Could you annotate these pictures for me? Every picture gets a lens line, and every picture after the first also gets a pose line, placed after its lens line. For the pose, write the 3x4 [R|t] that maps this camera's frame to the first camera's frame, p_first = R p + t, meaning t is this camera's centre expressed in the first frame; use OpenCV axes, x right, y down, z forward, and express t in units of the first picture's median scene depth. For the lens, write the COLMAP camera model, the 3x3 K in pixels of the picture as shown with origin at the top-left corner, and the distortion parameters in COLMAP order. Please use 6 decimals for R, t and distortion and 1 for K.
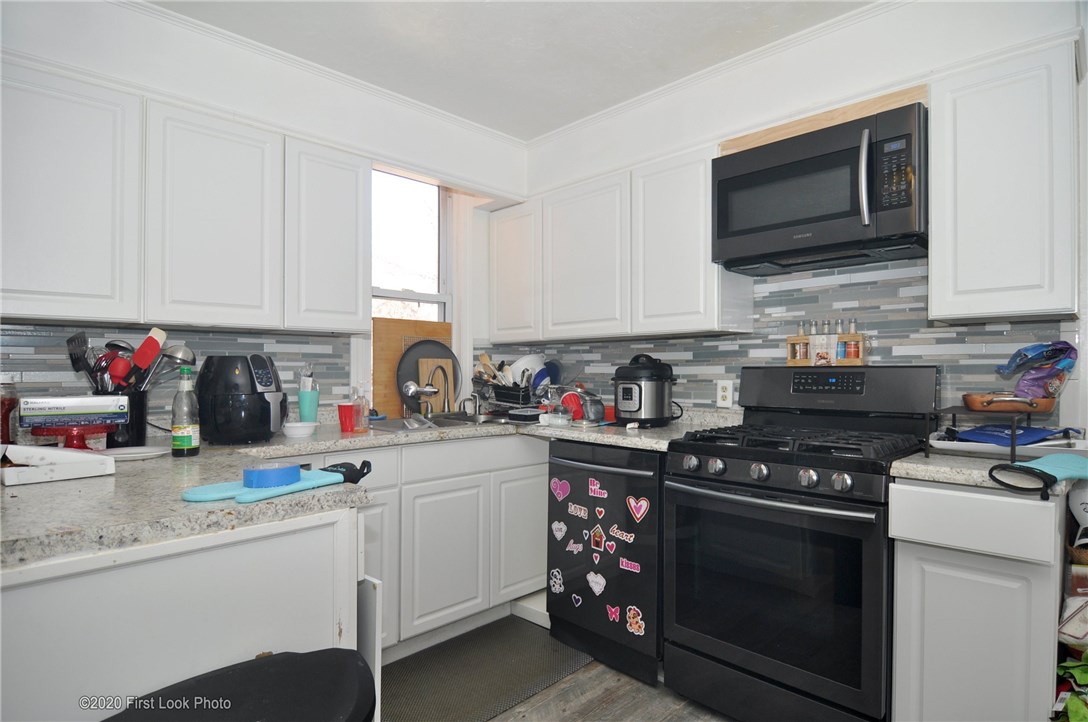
lens RADIAL K [[586.9, 0, 591.4], [0, 586.9, 366.9], [0, 0, 1]] dist [-0.008010, -0.007725]
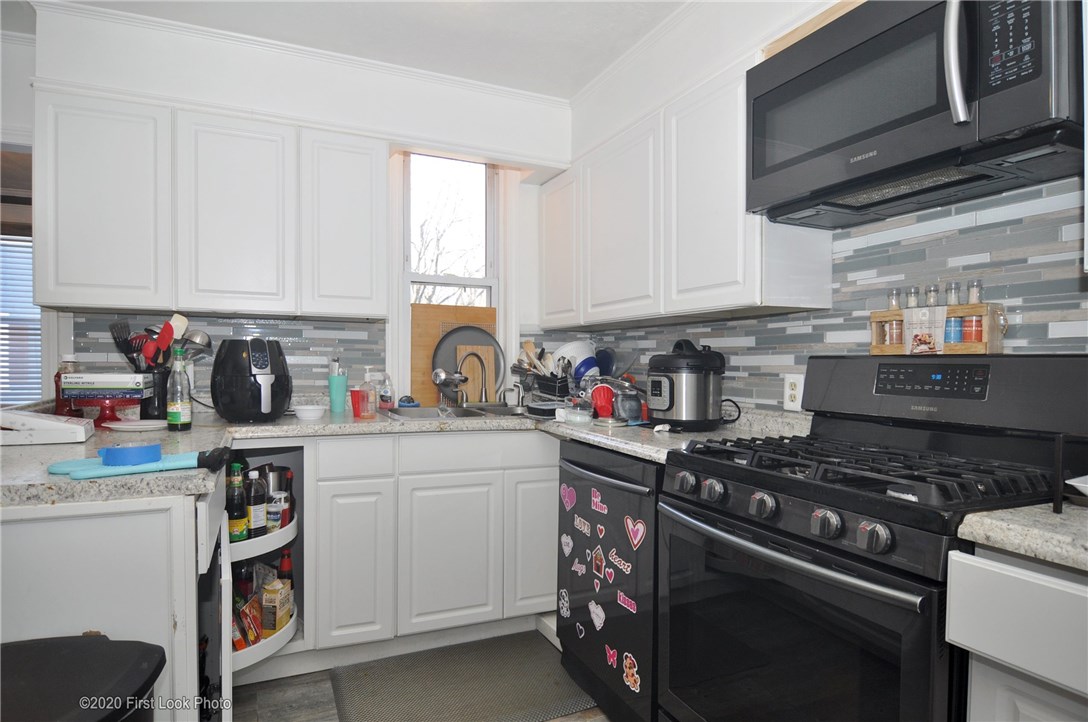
lens RADIAL K [[586.9, 0, 542.2], [0, 586.9, 367.7], [0, 0, 1]] dist [-0.008010, -0.007725]
pose [[0.907706, 0.016421, -0.419285, 0.283850], [-0.011985, 0.999841, 0.013213, 0.009734], [0.419435, -0.006968, 0.907759, 0.223702]]
